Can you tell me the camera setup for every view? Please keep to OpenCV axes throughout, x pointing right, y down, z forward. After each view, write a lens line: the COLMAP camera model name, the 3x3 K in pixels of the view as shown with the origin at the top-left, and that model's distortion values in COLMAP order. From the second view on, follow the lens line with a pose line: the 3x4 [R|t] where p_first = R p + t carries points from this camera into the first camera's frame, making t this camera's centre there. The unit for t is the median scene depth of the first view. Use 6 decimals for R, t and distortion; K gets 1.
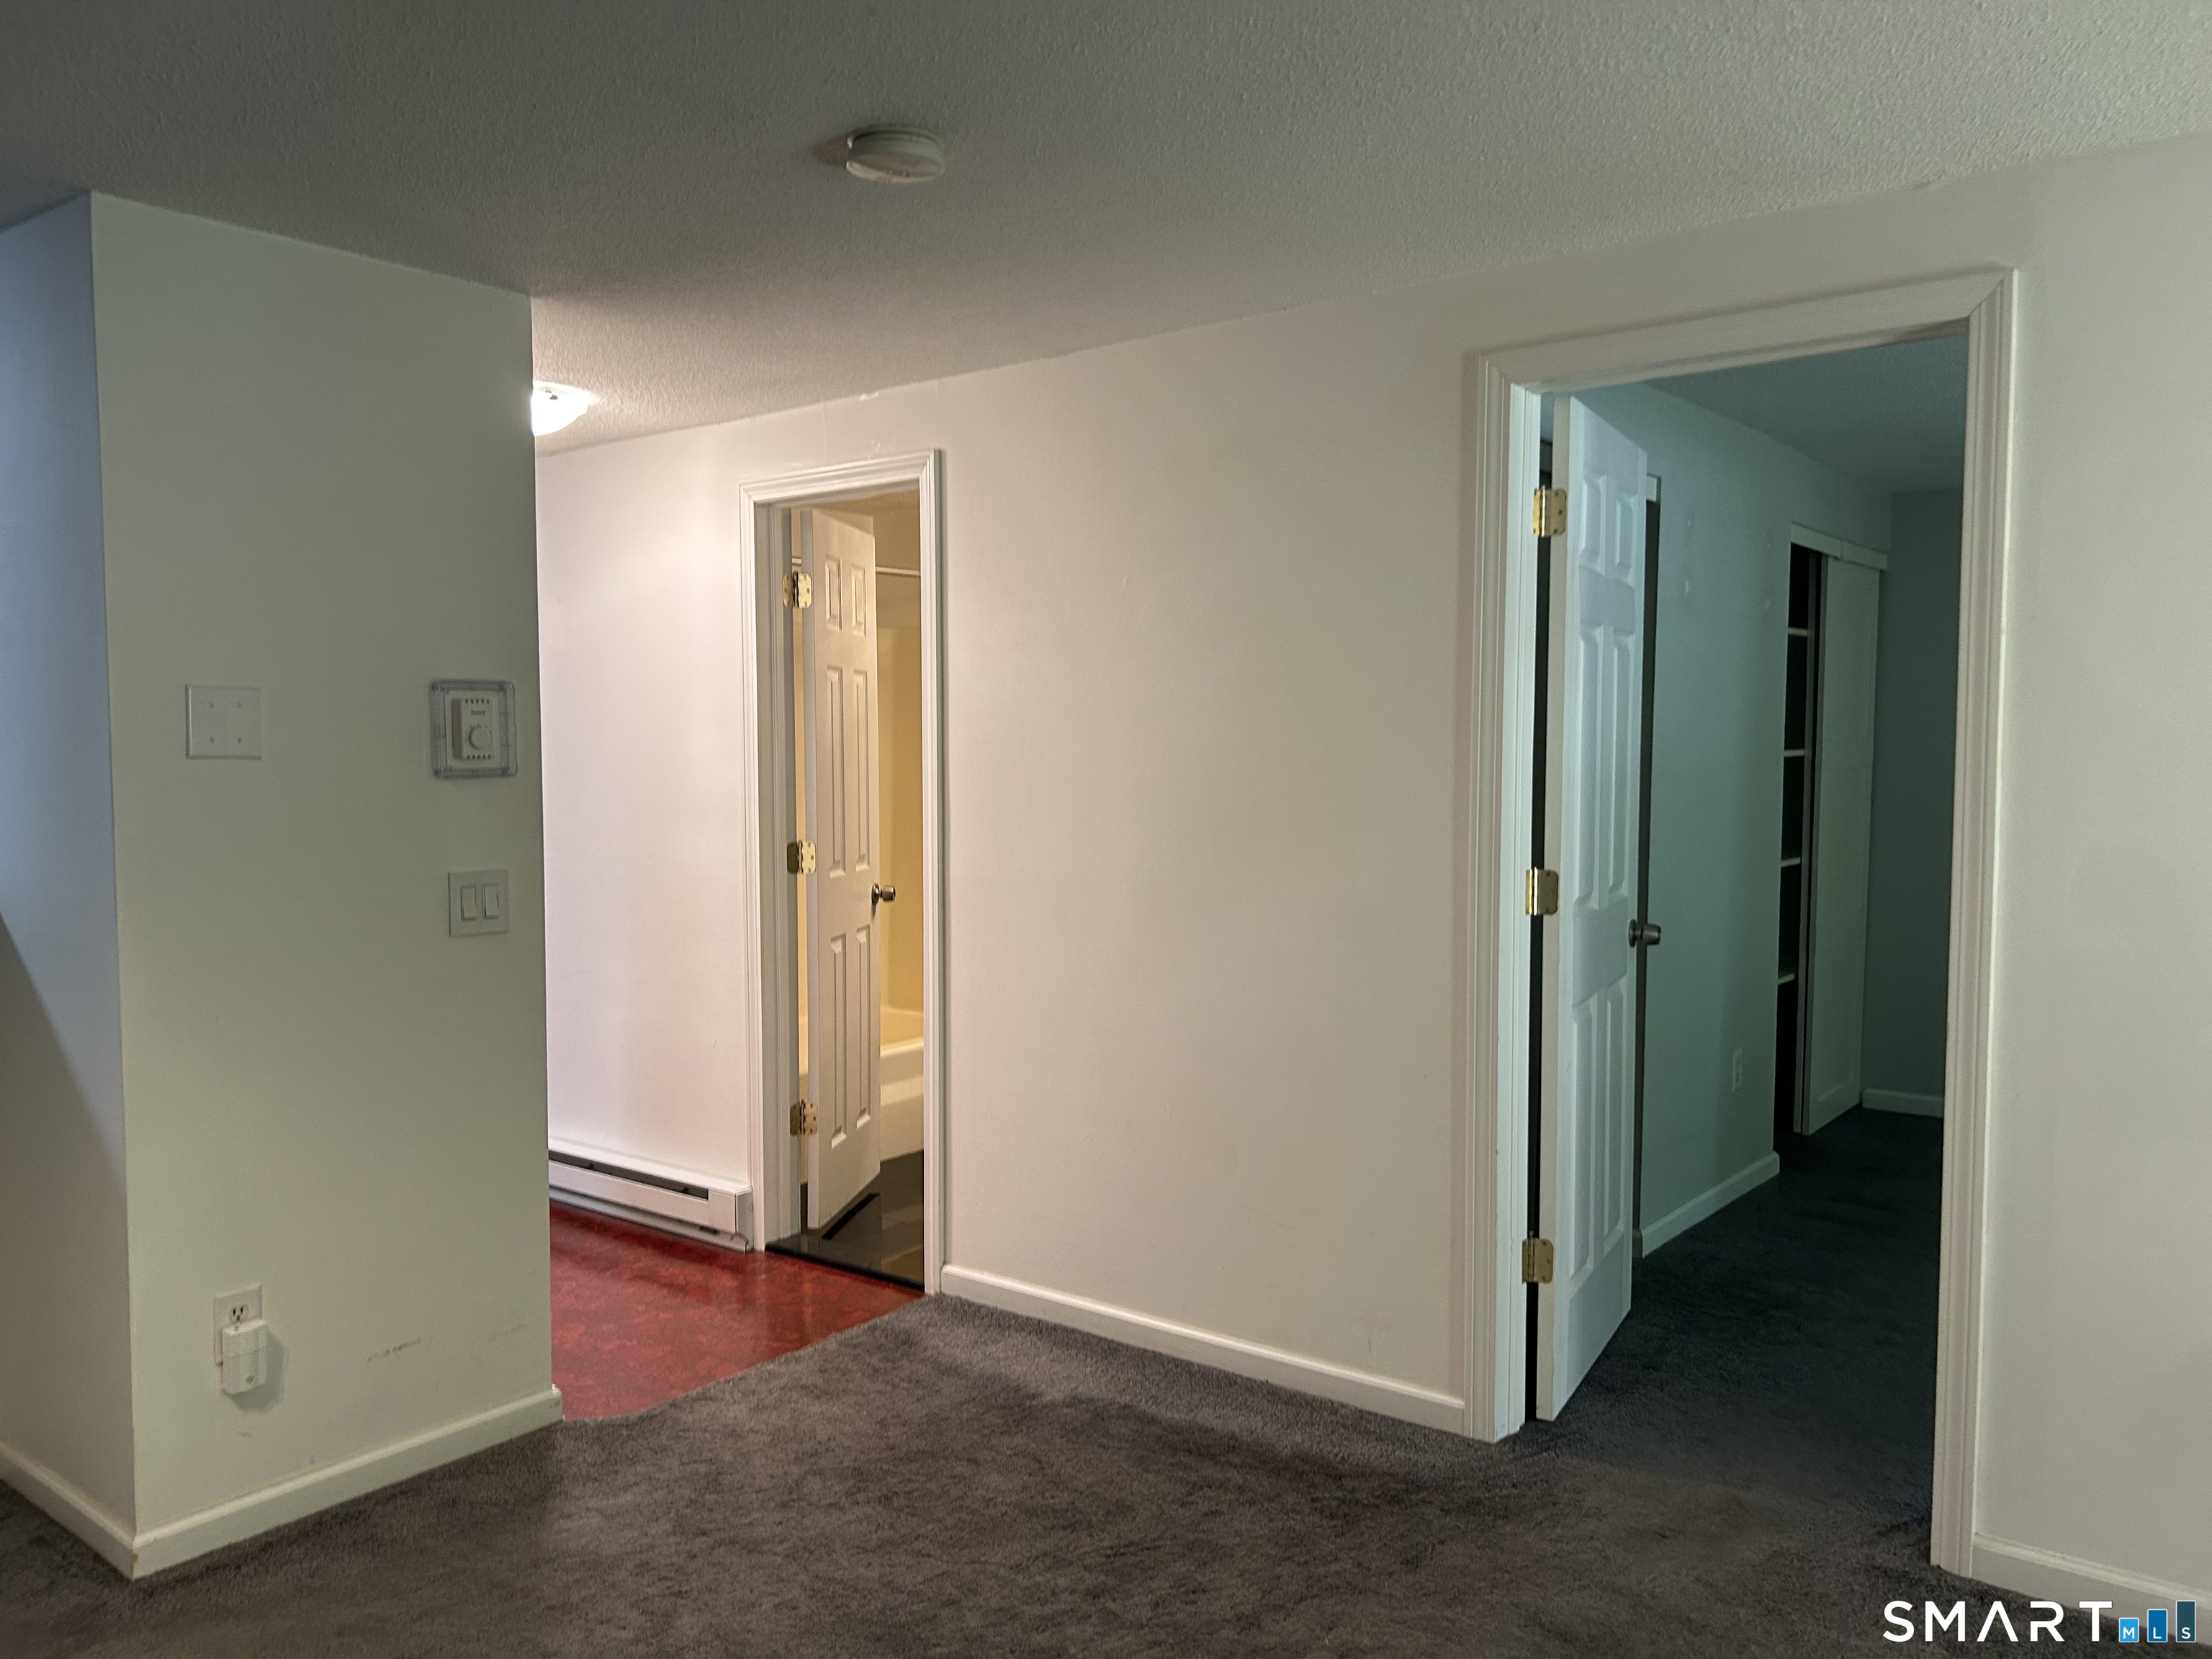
lens RADIAL K [[1645.9, 0, 1106.0], [0, 1645.9, 829.5], [0, 0, 1]] dist [0.008445, -0.007228]
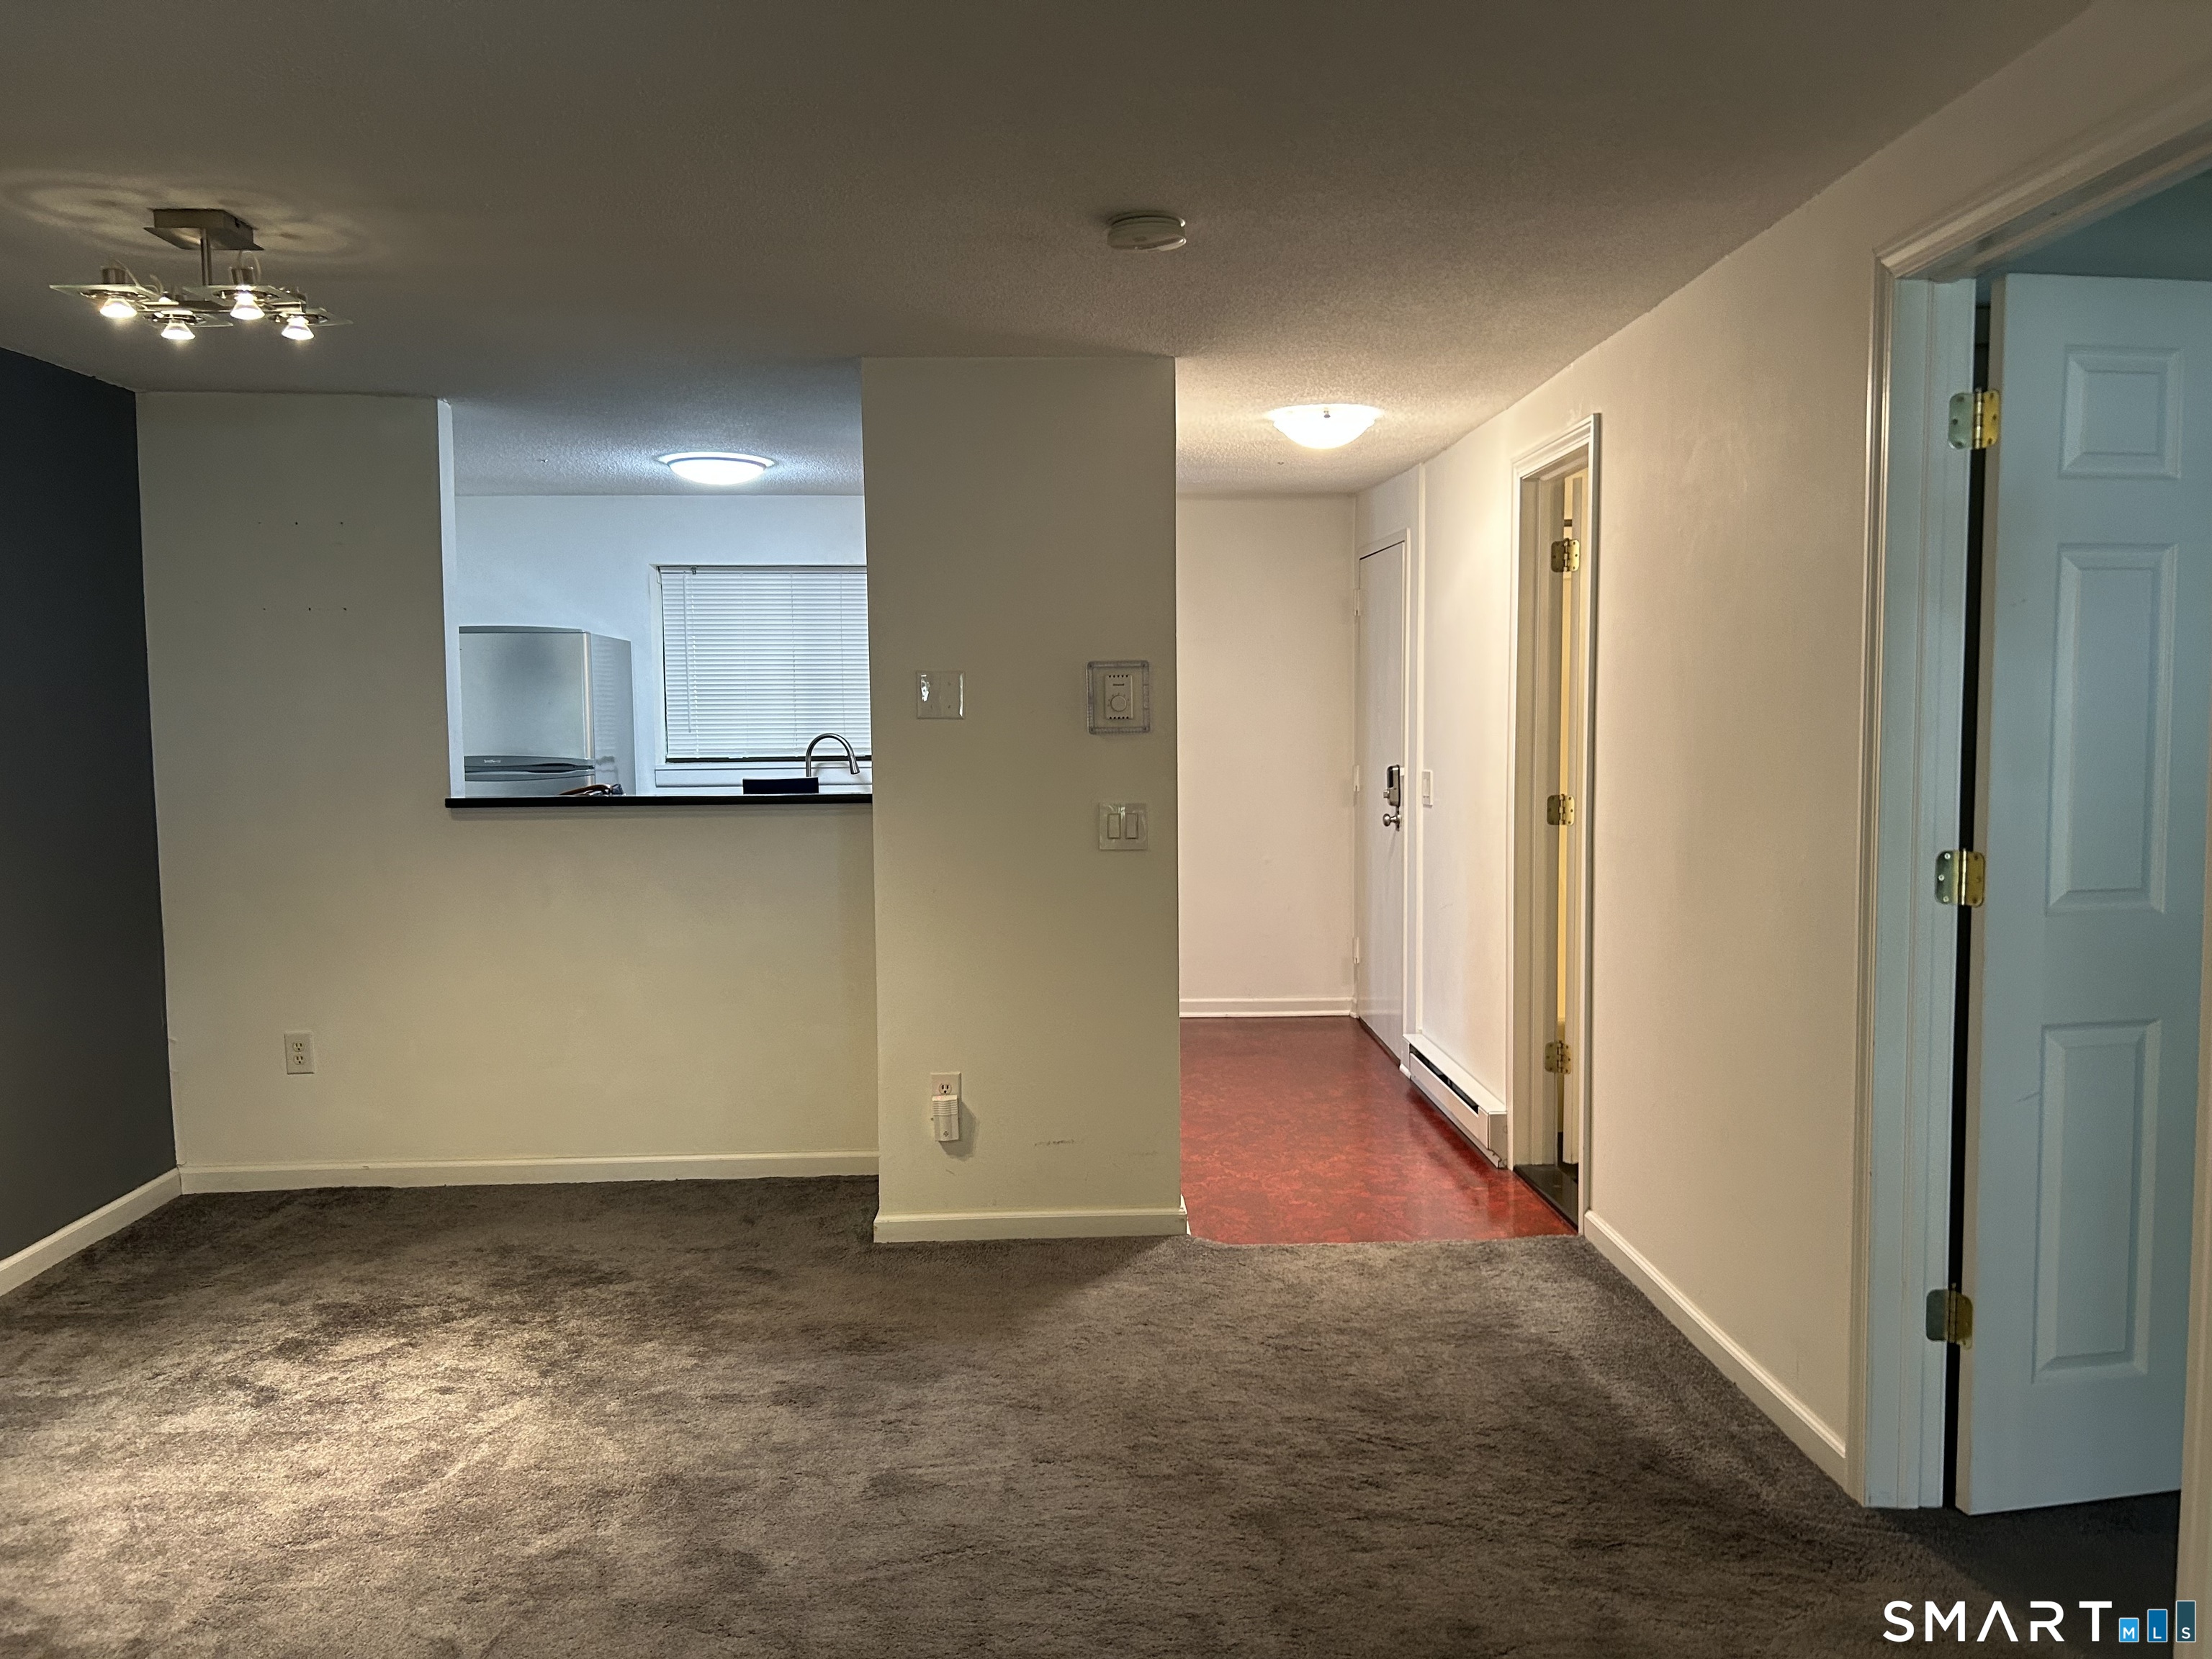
lens RADIAL K [[1644.4, 0, 1105.8], [0, 1644.4, 816.6], [0, 0, 1]] dist [0.177285, -0.347513]
pose [[0.647635, 0.045996, -0.760561, 0.623785], [-0.030449, 0.998941, 0.034484, -0.009509], [0.761342, 0.000826, 0.648350, 0.118752]]
